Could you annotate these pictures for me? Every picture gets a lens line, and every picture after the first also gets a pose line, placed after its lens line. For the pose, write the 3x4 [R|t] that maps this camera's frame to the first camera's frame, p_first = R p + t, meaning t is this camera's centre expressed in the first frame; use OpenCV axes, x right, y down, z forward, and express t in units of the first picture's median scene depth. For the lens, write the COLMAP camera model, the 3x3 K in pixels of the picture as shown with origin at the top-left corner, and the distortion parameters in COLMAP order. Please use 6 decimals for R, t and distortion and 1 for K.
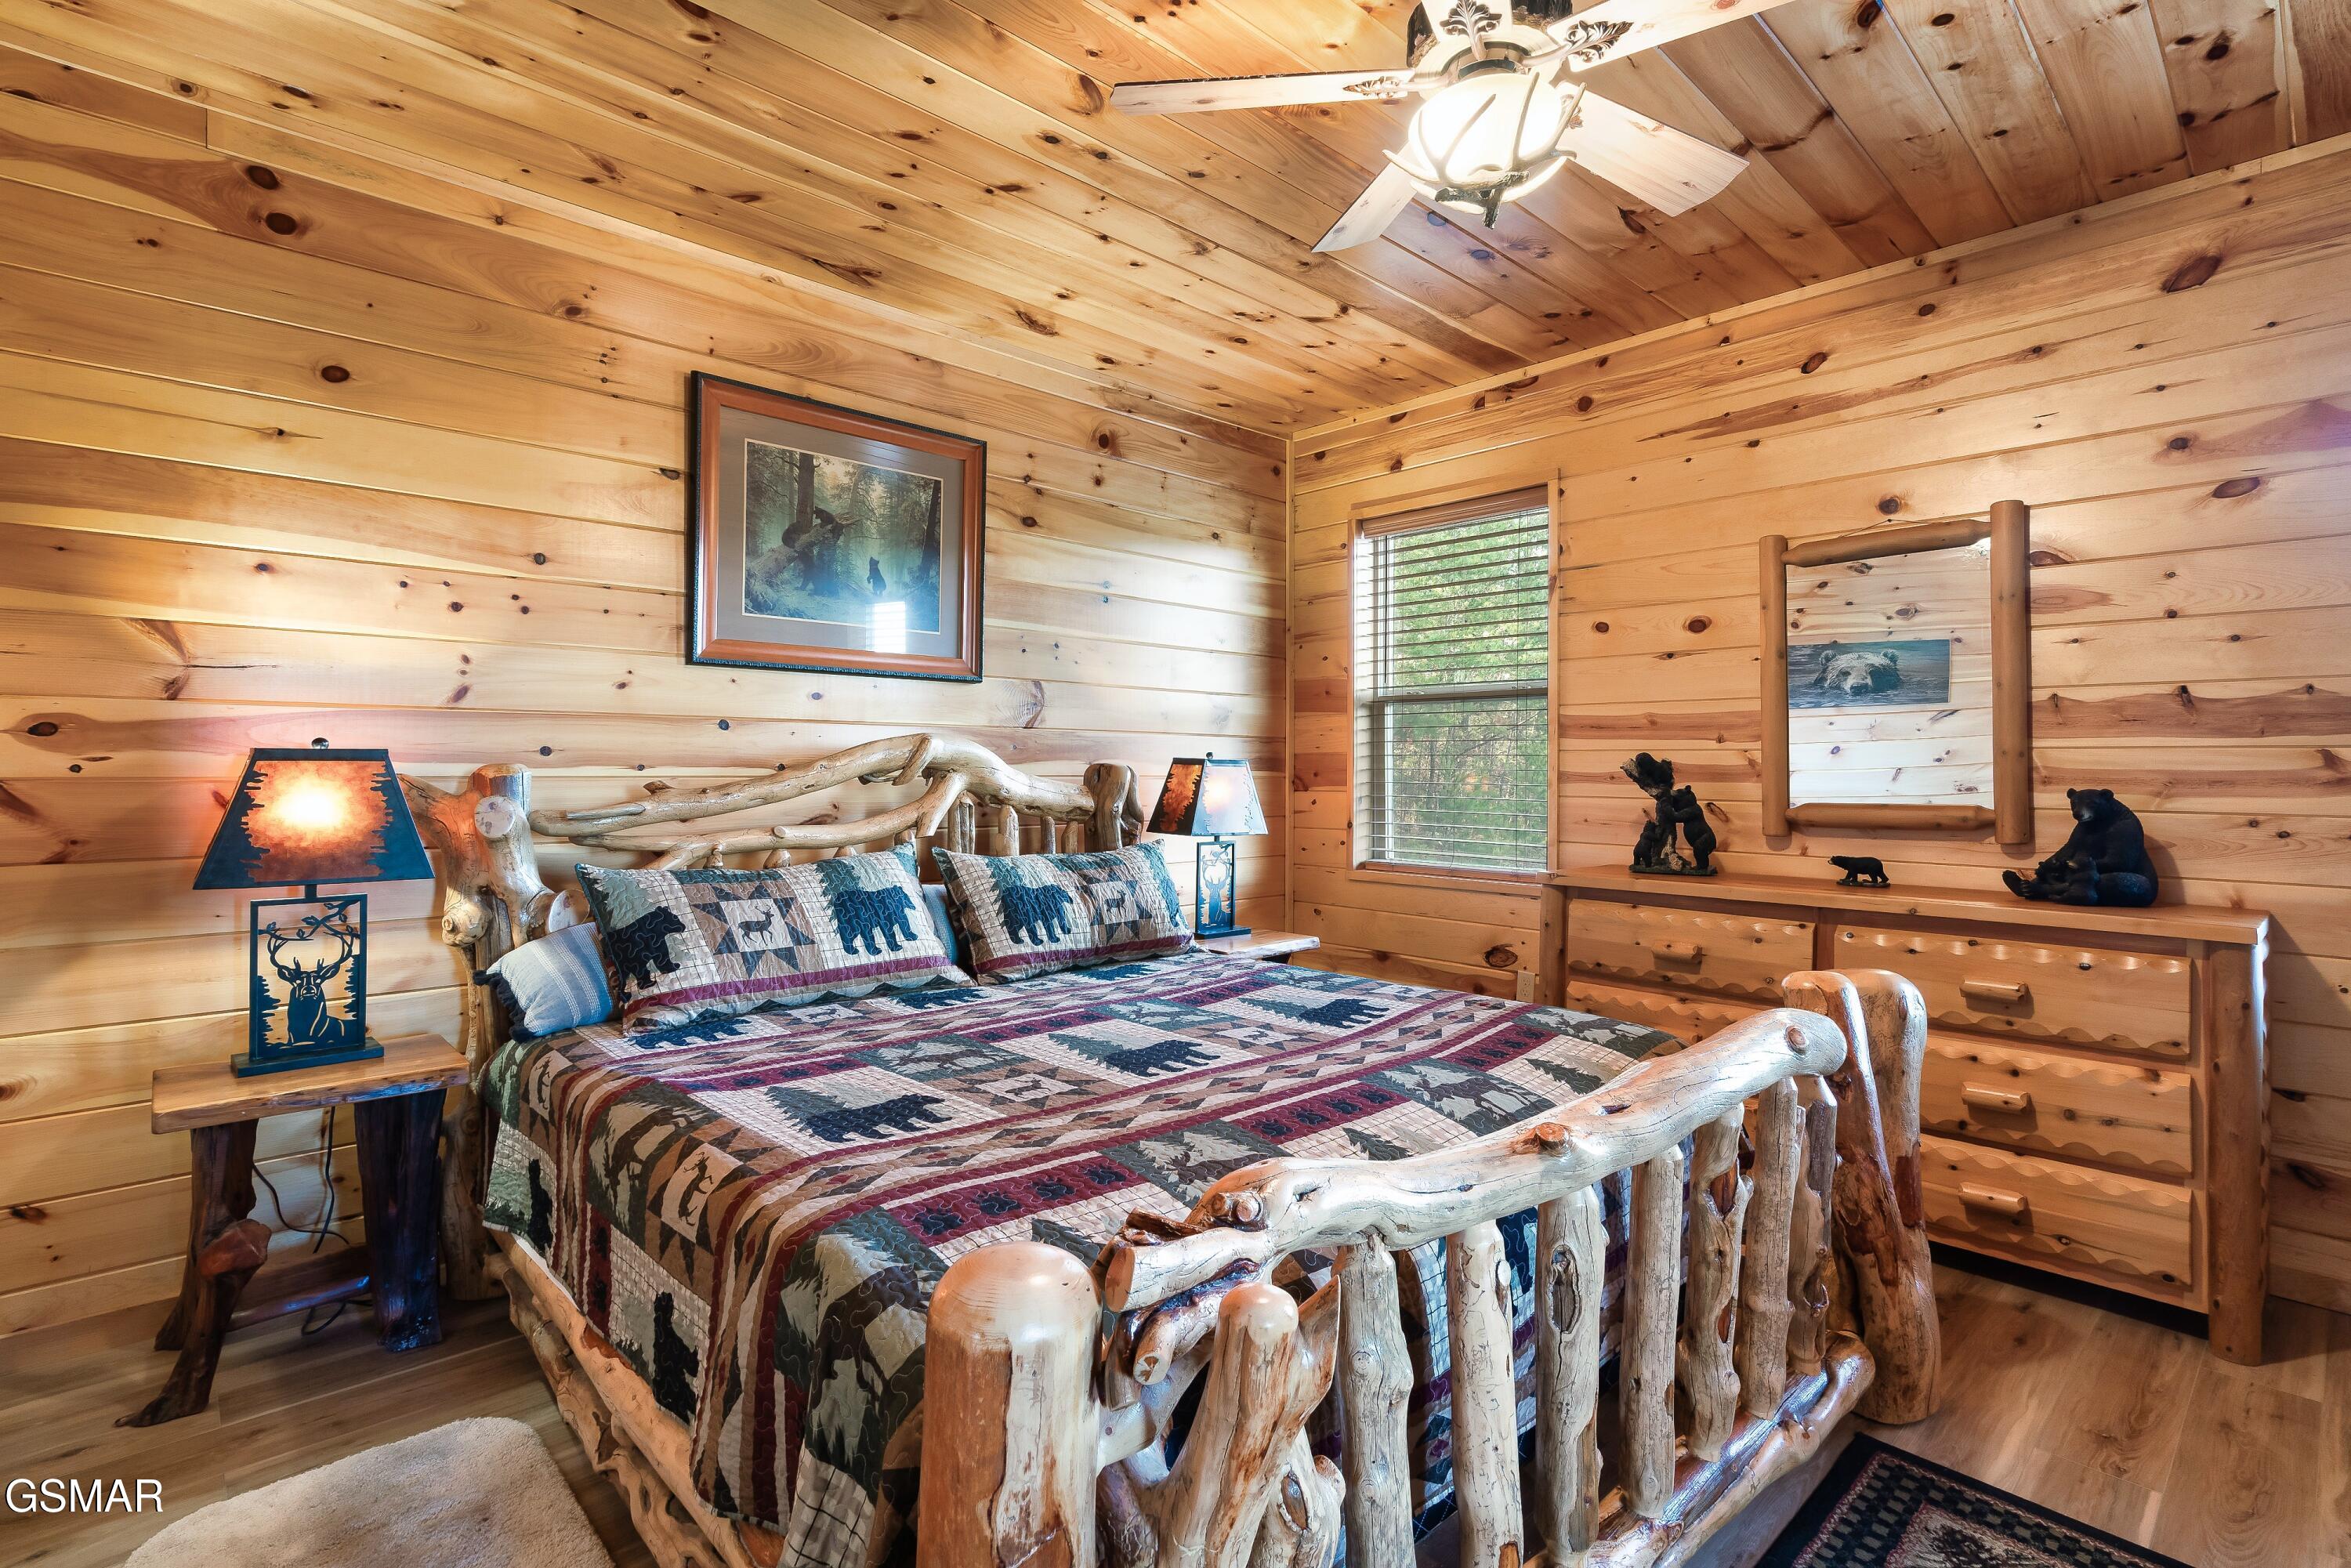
lens RADIAL K [[1096.4, 0, 1143.5], [0, 1096.4, 763.7], [0, 0, 1]] dist [-0.004594, 0.002071]
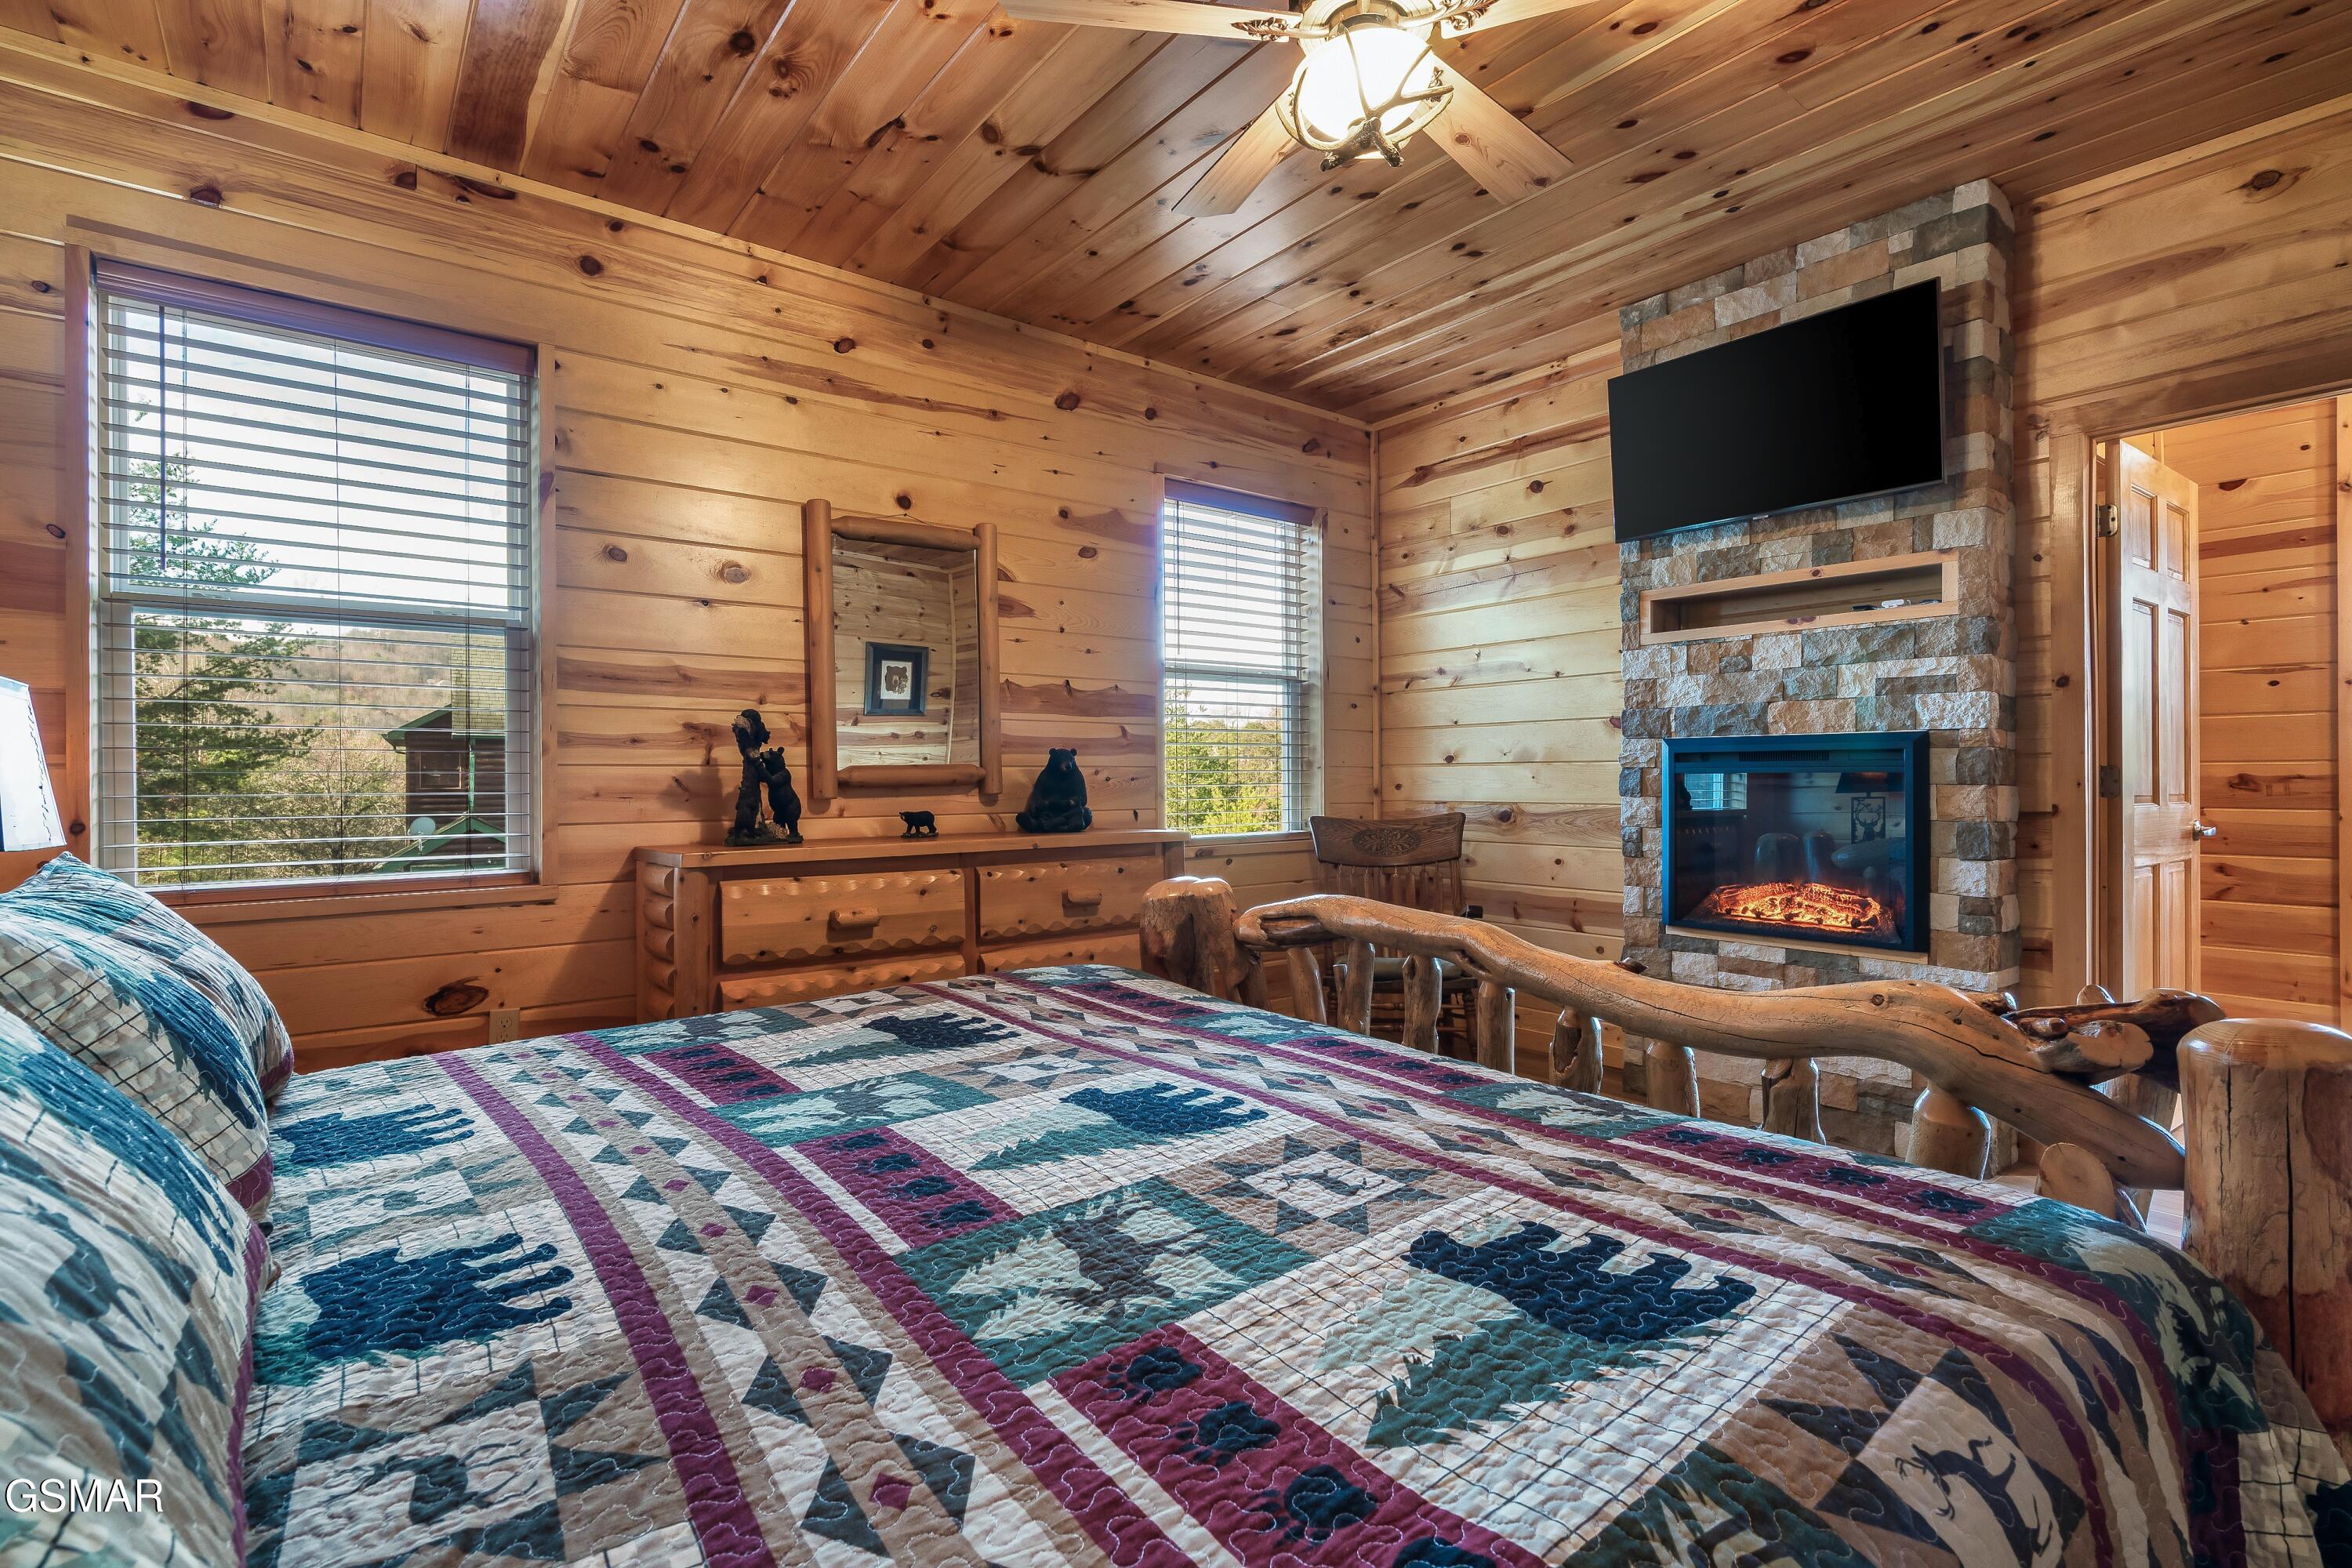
lens RADIAL K [[1096.9, 0, 1184.0], [0, 1096.9, 770.5], [0, 0, 1]] dist [-0.004594, 0.002071]
pose [[0.065170, 0.002414, 0.997871, -0.783793], [0.005128, 0.999983, -0.002754, 0.085315], [-0.997861, 0.005297, 0.065157, 1.162983]]
